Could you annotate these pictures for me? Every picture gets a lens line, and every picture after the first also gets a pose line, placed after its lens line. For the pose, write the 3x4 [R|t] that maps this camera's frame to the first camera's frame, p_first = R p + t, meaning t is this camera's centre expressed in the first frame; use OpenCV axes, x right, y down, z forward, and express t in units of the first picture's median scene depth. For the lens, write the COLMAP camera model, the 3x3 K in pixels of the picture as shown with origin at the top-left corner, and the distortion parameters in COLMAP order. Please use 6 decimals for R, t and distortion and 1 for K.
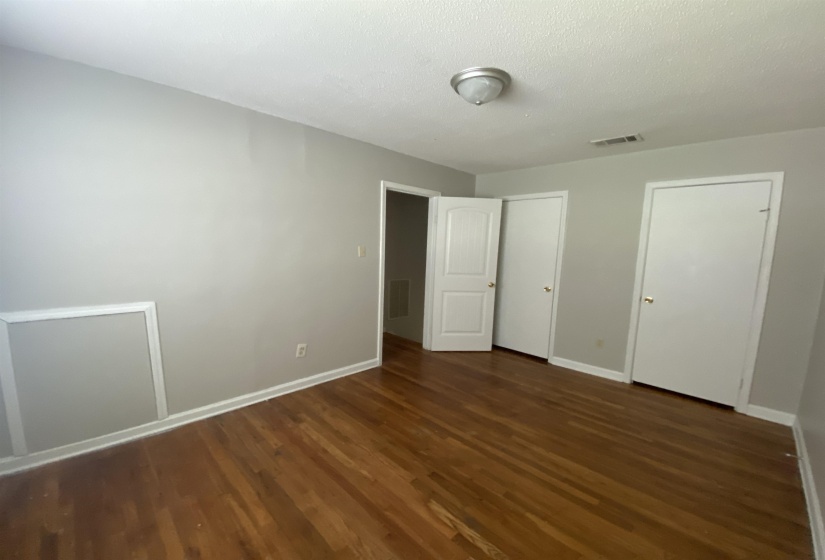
lens RADIAL K [[339.1, 0, 412.5], [0, 339.1, 280.0], [0, 0, 1]] dist [0.000816, -0.015445]
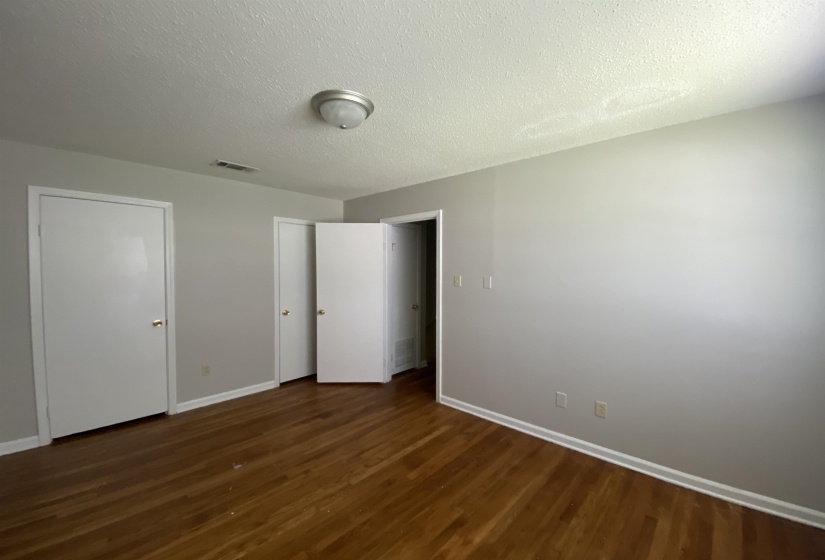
lens RADIAL K [[339.1, 0, 412.5], [0, 339.1, 280.0], [0, 0, 1]] dist [0.000816, -0.015445]
pose [[-0.049749, -0.043311, 0.997822, -0.411059], [0.109287, 0.992824, 0.048543, -0.046895], [-0.992764, 0.111464, -0.044658, 0.453470]]
